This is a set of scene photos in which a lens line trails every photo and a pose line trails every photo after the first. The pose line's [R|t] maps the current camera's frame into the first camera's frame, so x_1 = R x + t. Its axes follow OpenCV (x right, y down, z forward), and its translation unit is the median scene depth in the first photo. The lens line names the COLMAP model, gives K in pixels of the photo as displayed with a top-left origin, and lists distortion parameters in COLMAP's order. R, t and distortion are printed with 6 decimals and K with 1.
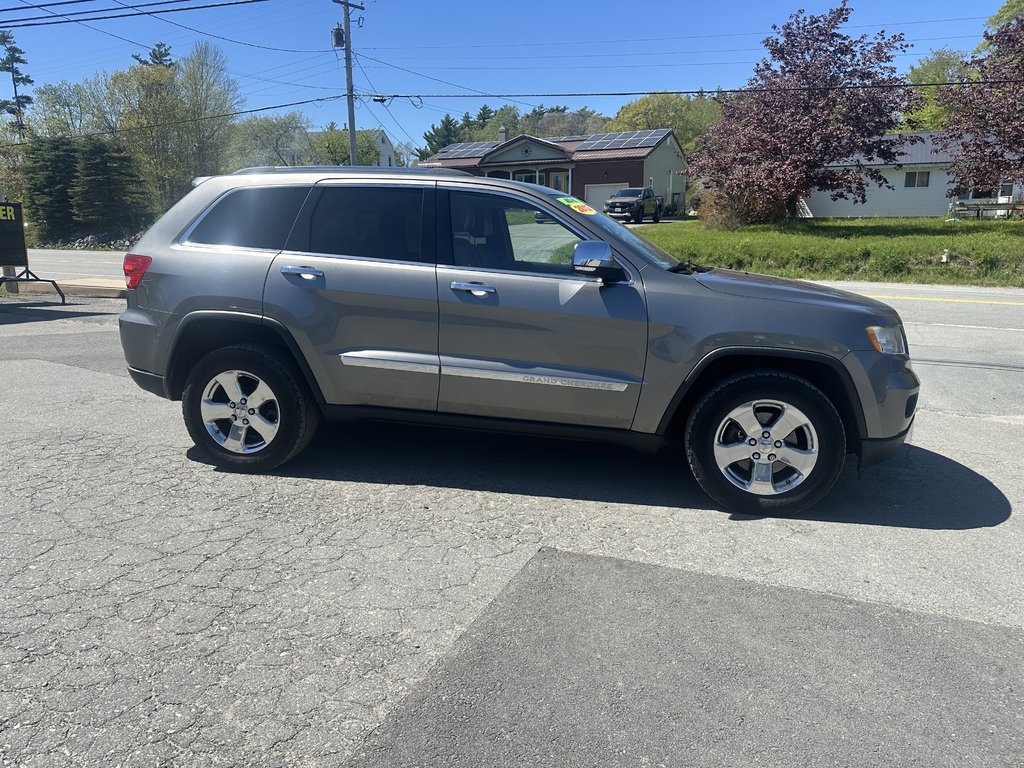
lens RADIAL K [[794.0, 0, 512.0], [0, 794.0, 384.0], [0, 0, 1]] dist [0.029560, -0.044268]
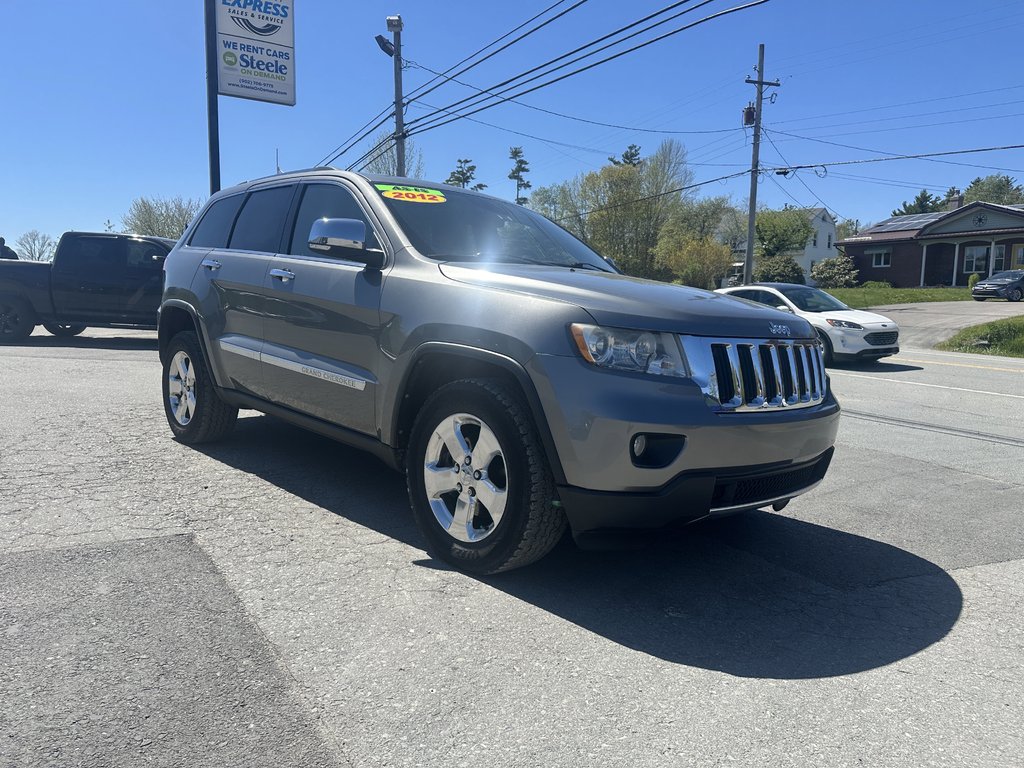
lens RADIAL K [[778.9, 0, 512.0], [0, 778.9, 384.0], [0, 0, 1]] dist [-0.000325, -0.004303]
pose [[0.803428, 0.075678, -0.590572, 0.109010], [-0.140942, 0.987872, -0.065150, 0.004931], [0.578479, 0.135580, 0.804350, 0.058892]]
